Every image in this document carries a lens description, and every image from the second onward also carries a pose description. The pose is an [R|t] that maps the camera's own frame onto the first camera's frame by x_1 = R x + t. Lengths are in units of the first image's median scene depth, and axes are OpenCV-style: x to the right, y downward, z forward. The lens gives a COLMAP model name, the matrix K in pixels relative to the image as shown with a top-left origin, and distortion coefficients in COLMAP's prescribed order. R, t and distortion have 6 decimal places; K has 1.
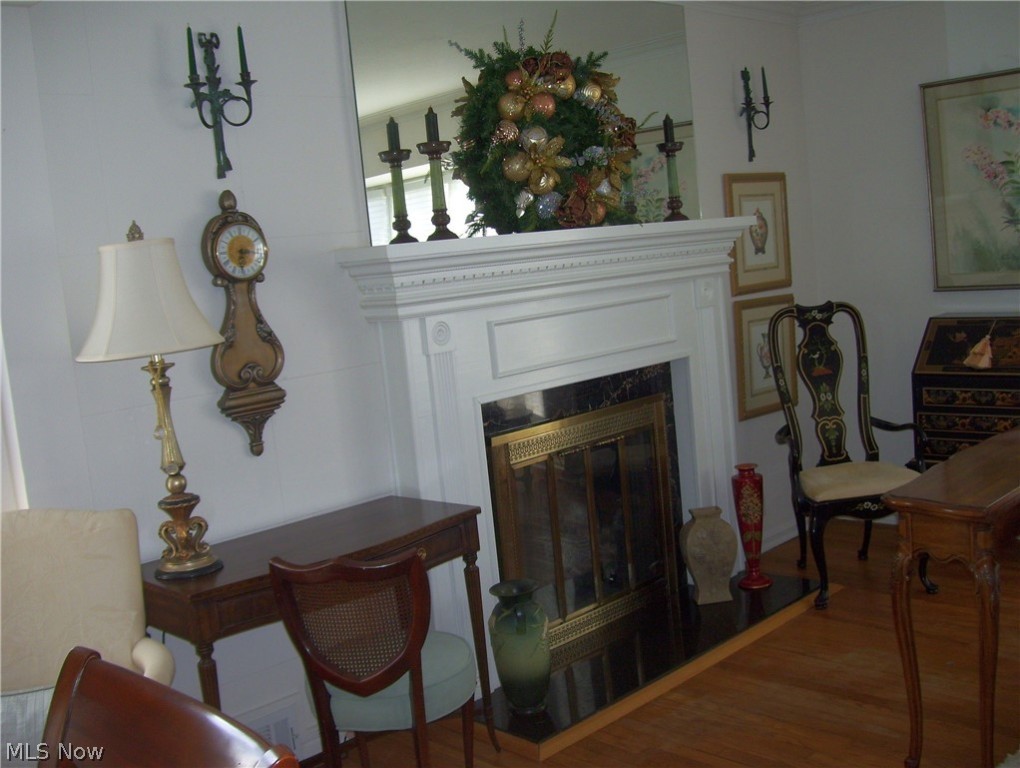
lens RADIAL K [[1087.2, 0, 510.0], [0, 1087.2, 384.0], [0, 0, 1]] dist [-0.118437, -0.000501]
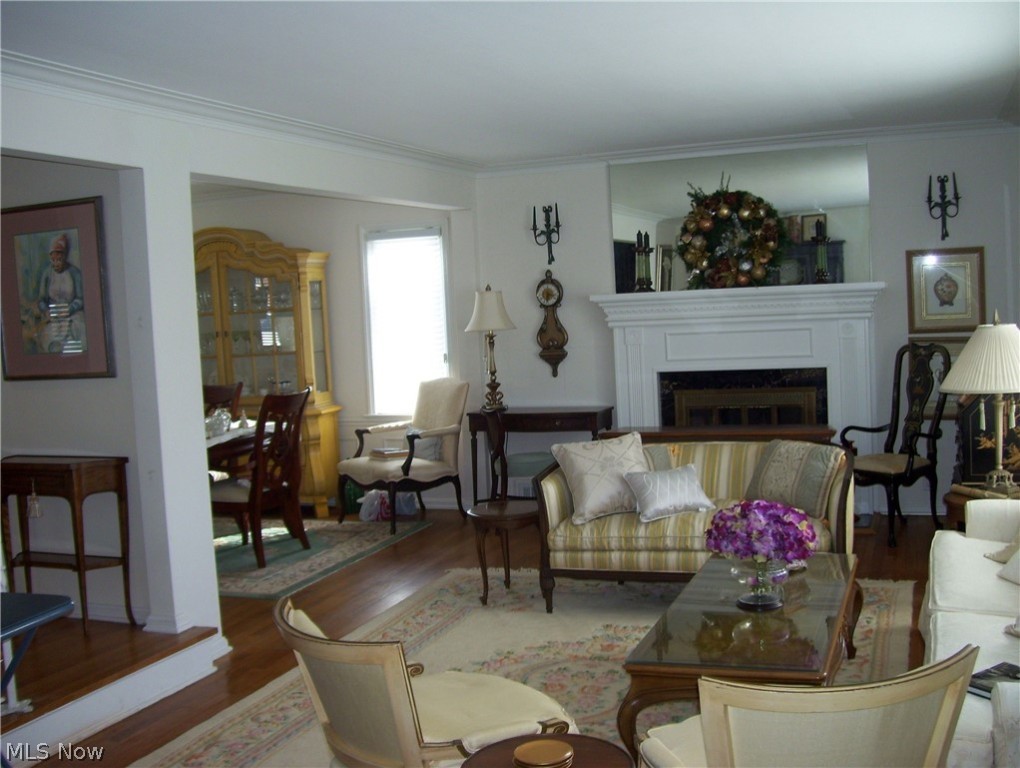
lens RADIAL K [[1087.2, 0, 510.0], [0, 1087.2, 384.0], [0, 0, 1]] dist [-0.118437, -0.000501]
pose [[0.436382, 0.142650, -0.888381, 1.774972], [-0.099960, 0.988926, 0.109693, -0.165259], [0.894192, 0.040935, 0.445809, -0.178320]]
